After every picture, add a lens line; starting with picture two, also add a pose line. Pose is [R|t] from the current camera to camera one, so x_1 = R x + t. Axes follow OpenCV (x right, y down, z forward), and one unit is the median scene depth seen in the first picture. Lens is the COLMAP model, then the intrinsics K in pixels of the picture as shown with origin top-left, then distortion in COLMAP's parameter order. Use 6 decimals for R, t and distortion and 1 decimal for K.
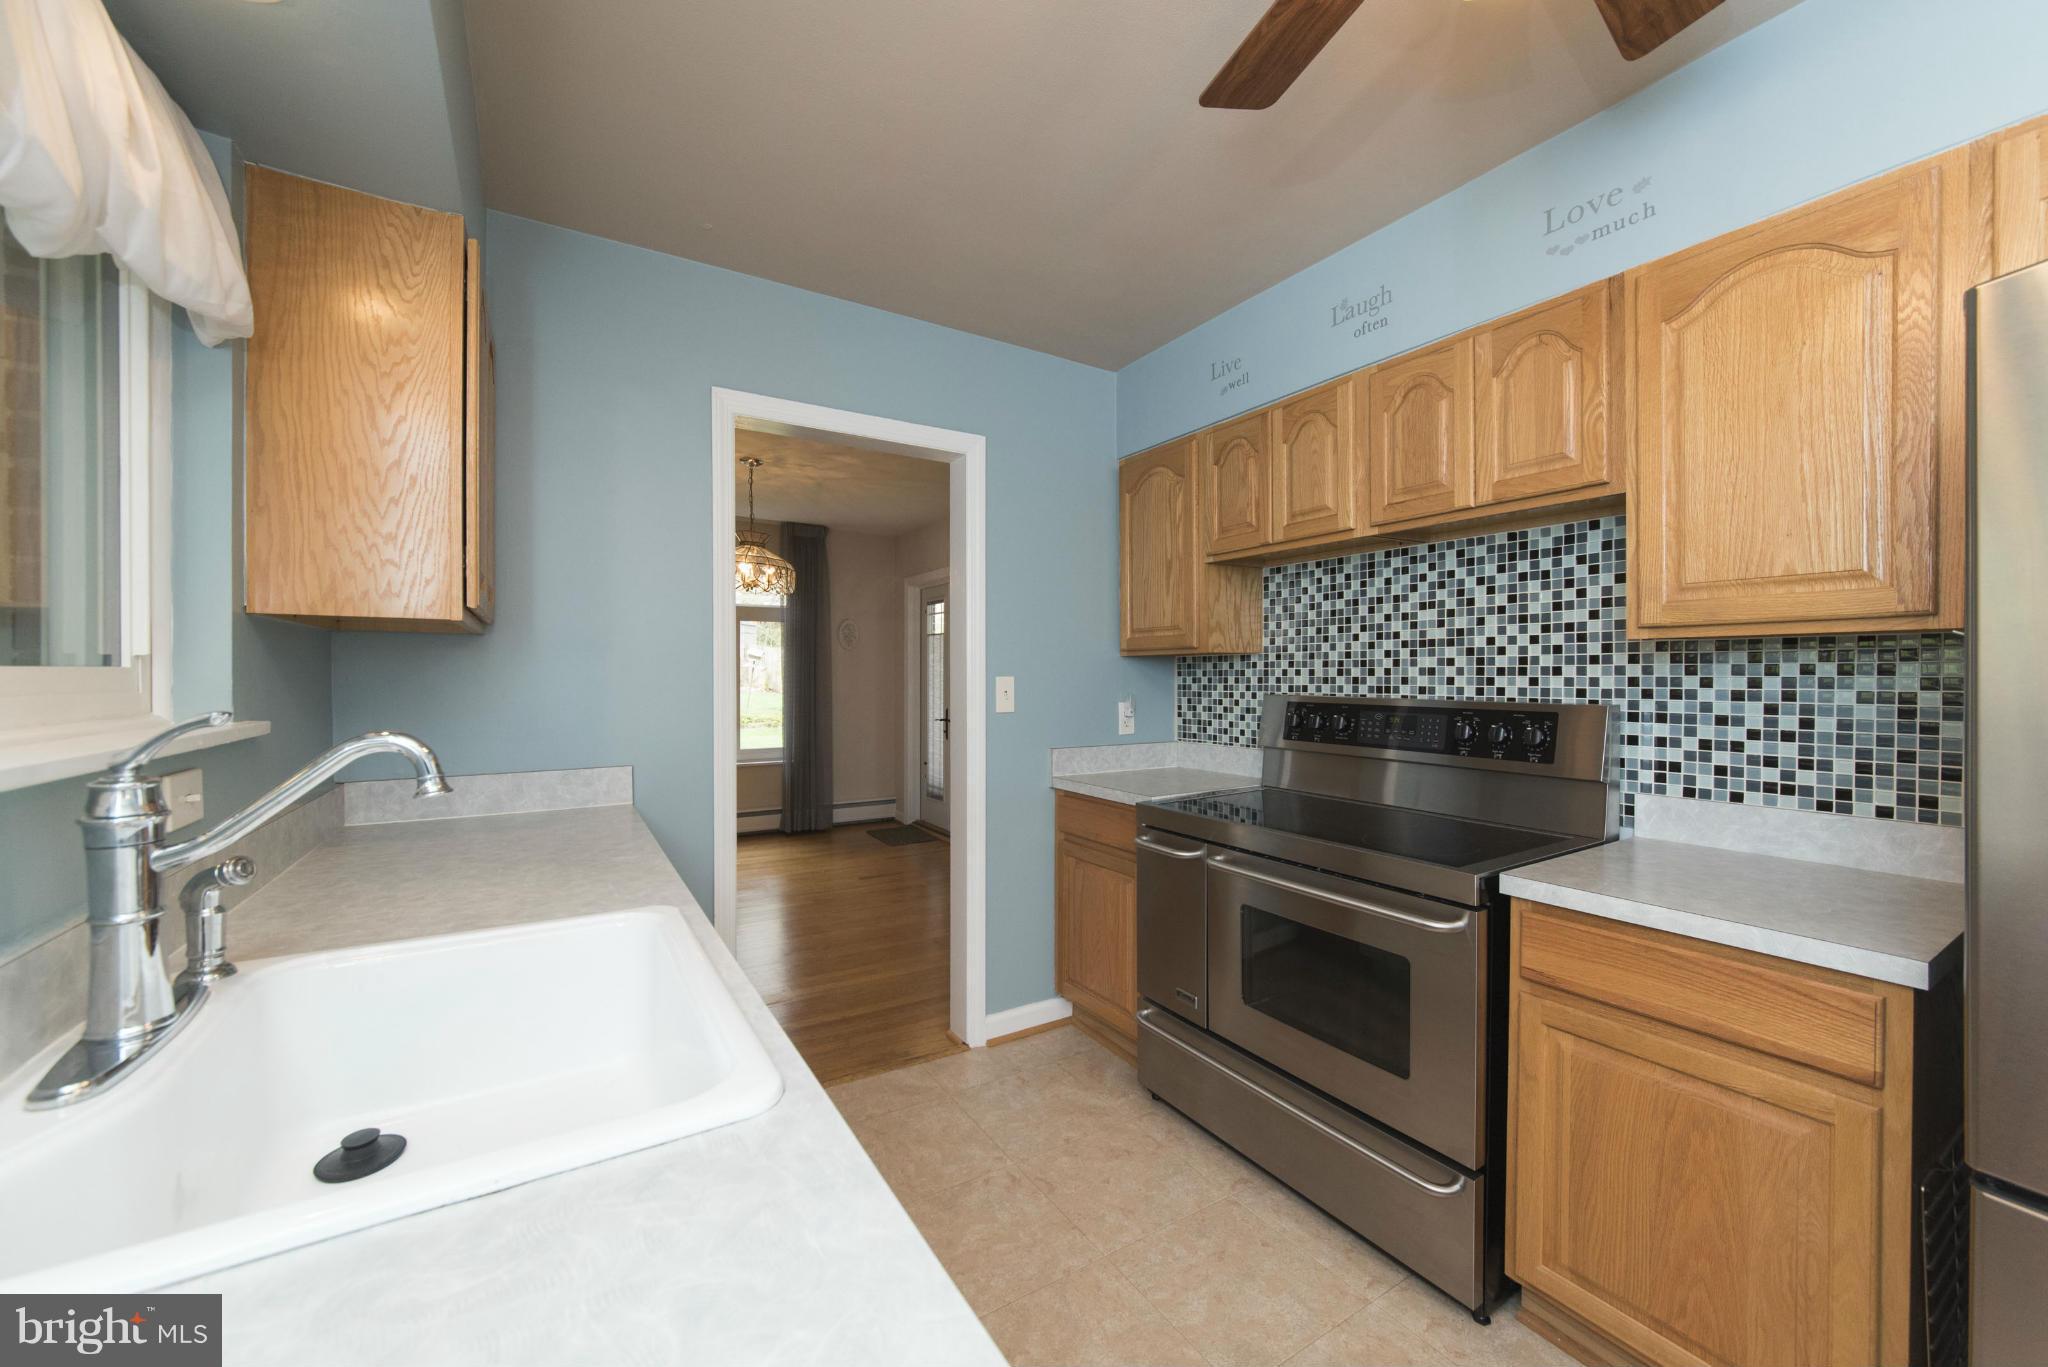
lens RADIAL K [[765.3, 0, 1021.6], [0, 765.3, 679.9], [0, 0, 1]] dist [-0.008768, 0.000084]
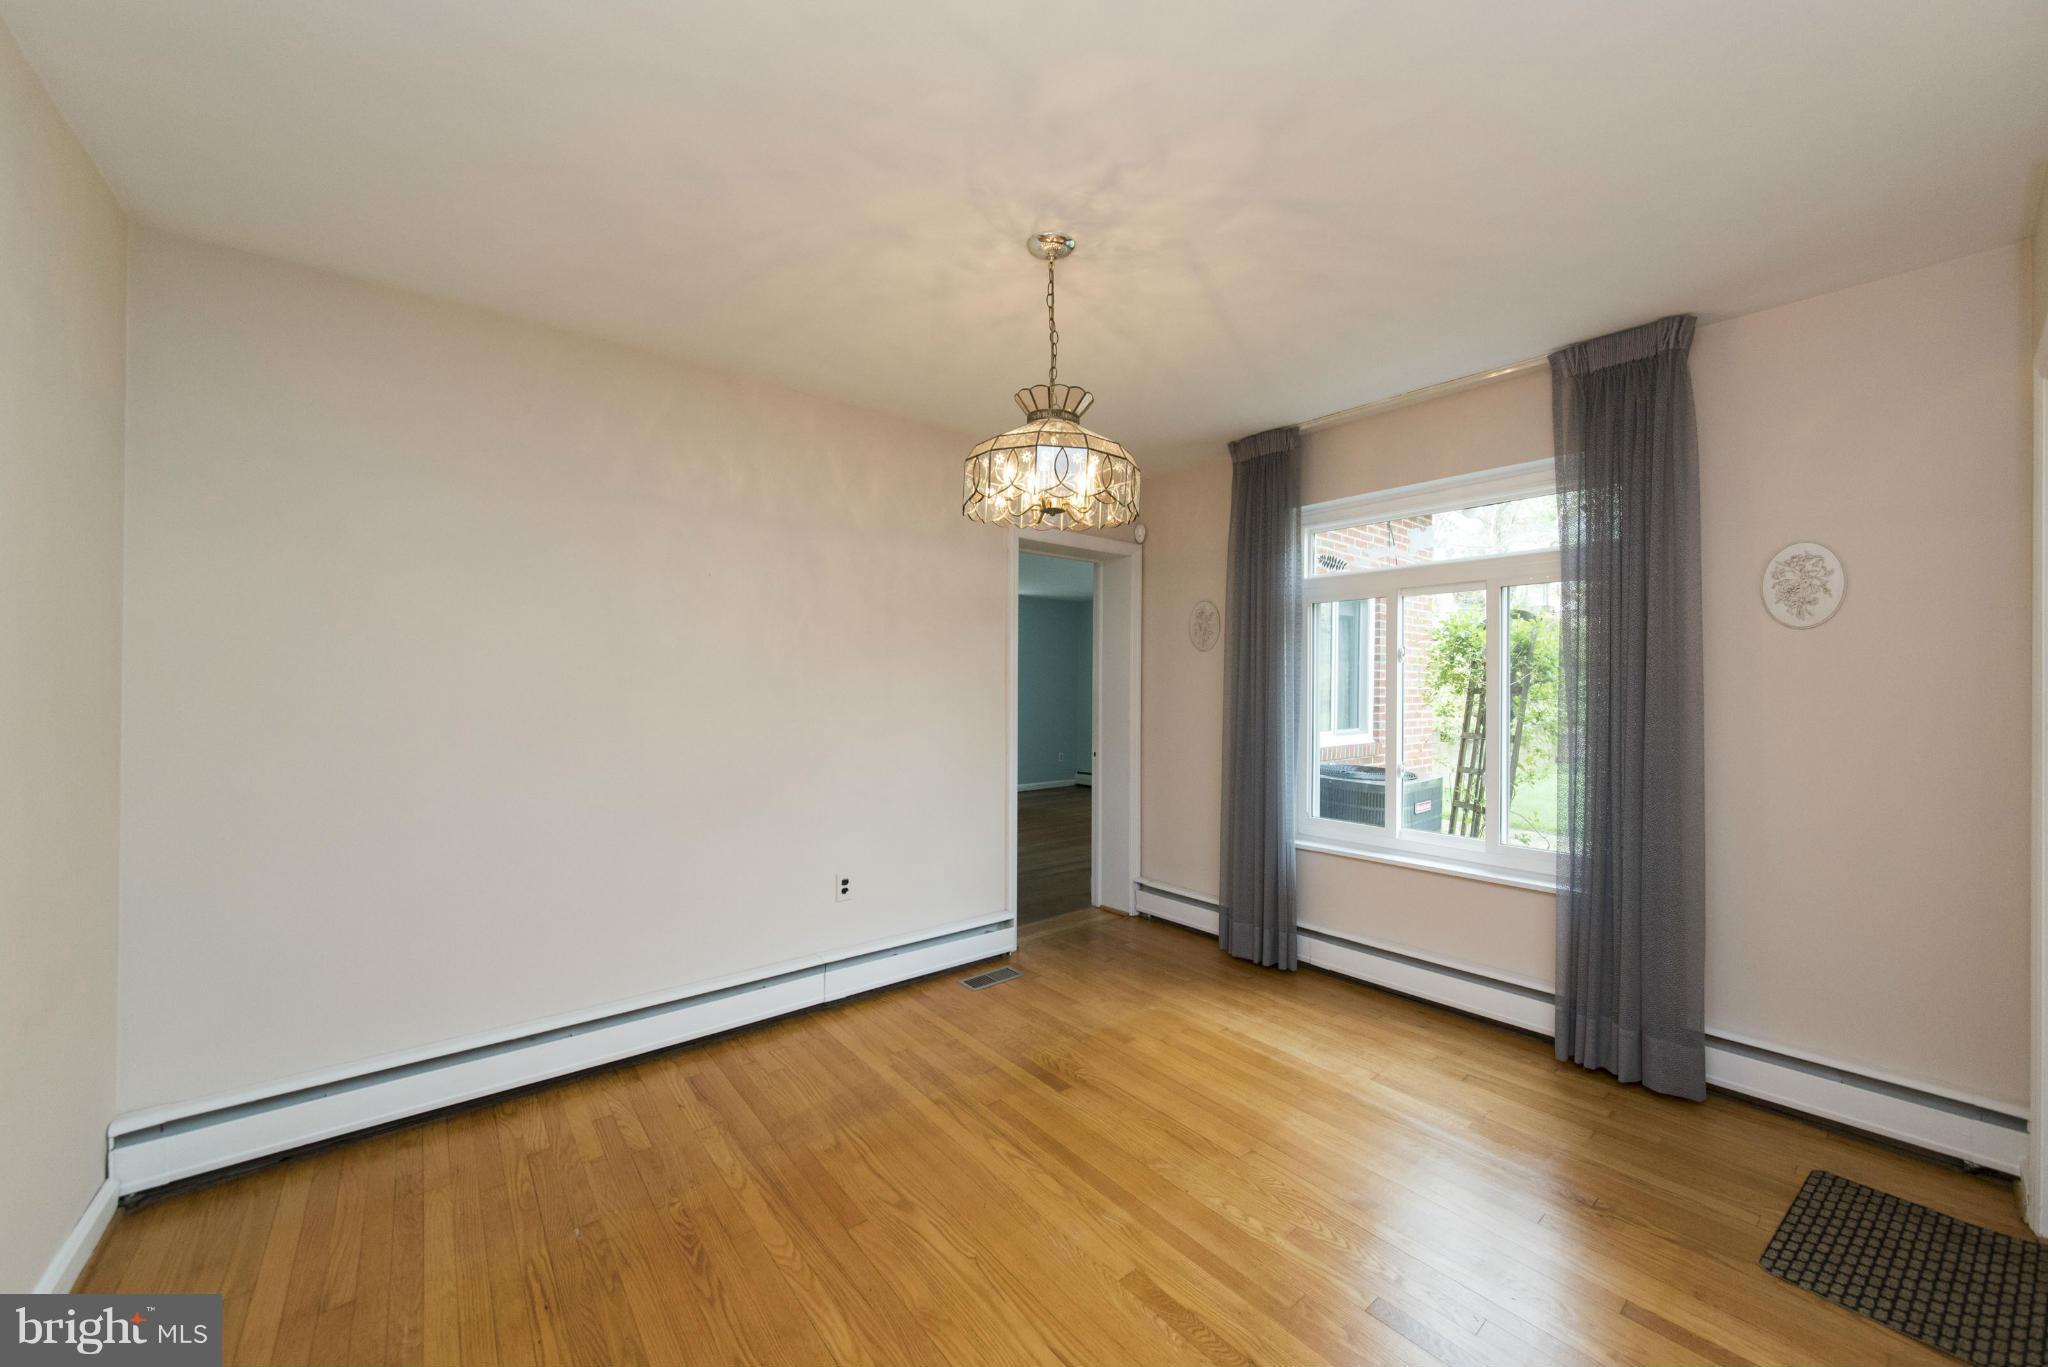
lens RADIAL K [[730.7, 0, 1024.0], [0, 730.7, 683.5], [0, 0, 1]] dist [-0.000971, -0.000115]
pose [[0.139753, 0.002525, -0.990183, 0.181887], [-0.007946, 0.999967, 0.001428, -0.035770], [0.990154, 0.007669, 0.139769, 1.848800]]
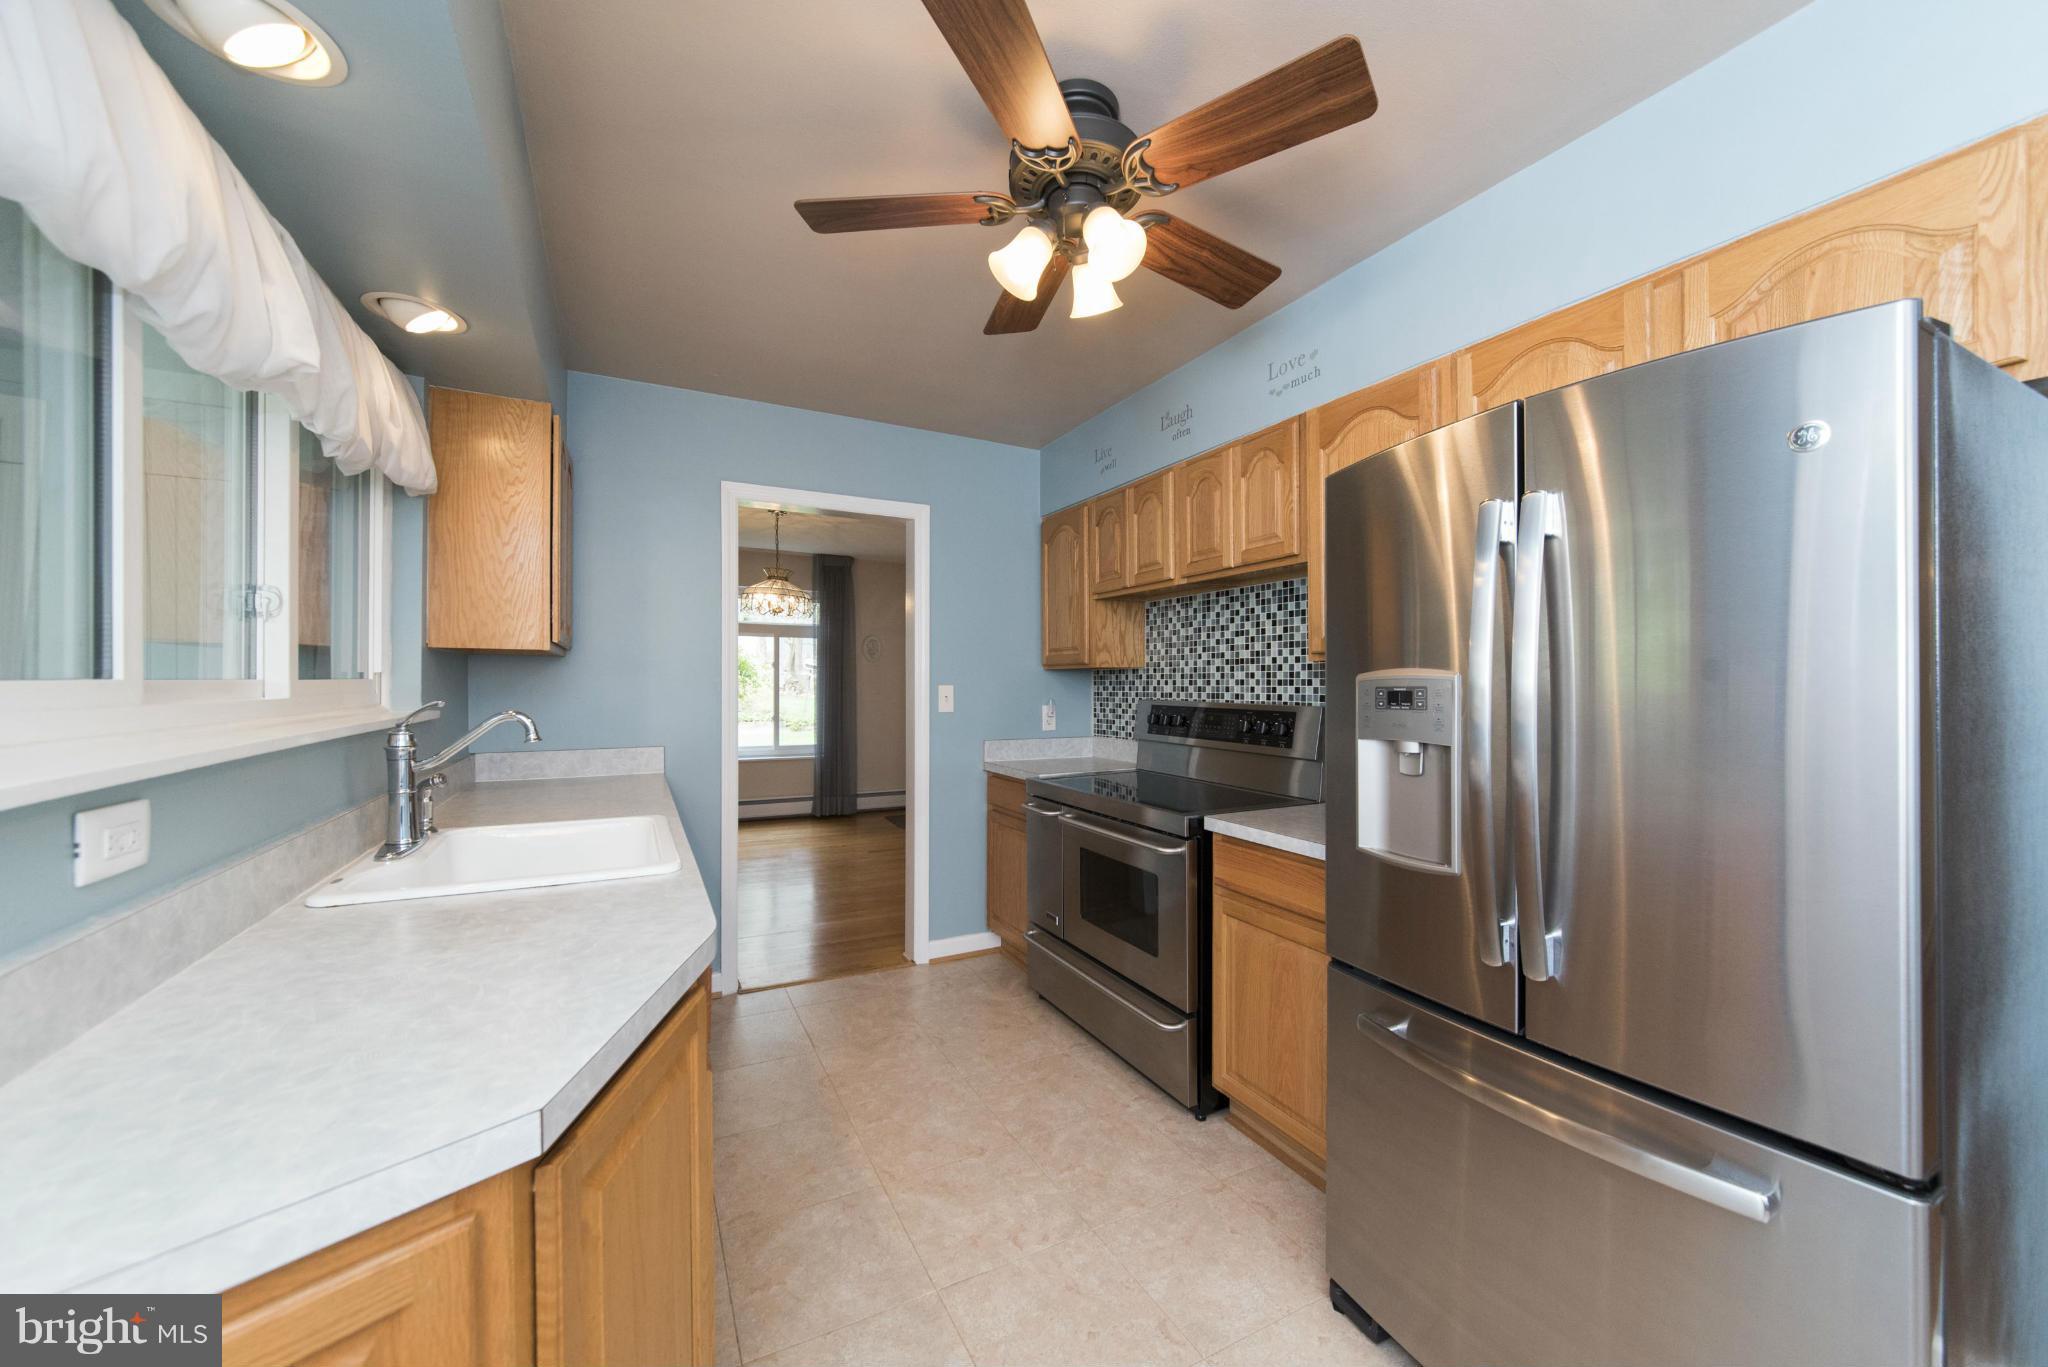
lens RADIAL K [[730.7, 0, 1024.0], [0, 730.7, 683.5], [0, 0, 1]] dist [-0.000971, -0.000115]
pose [[0.998022, 0.002685, -0.062804, 0.235972], [-0.003057, 0.999978, -0.005829, -0.000535], [0.062787, 0.006010, 0.998009, -0.310403]]
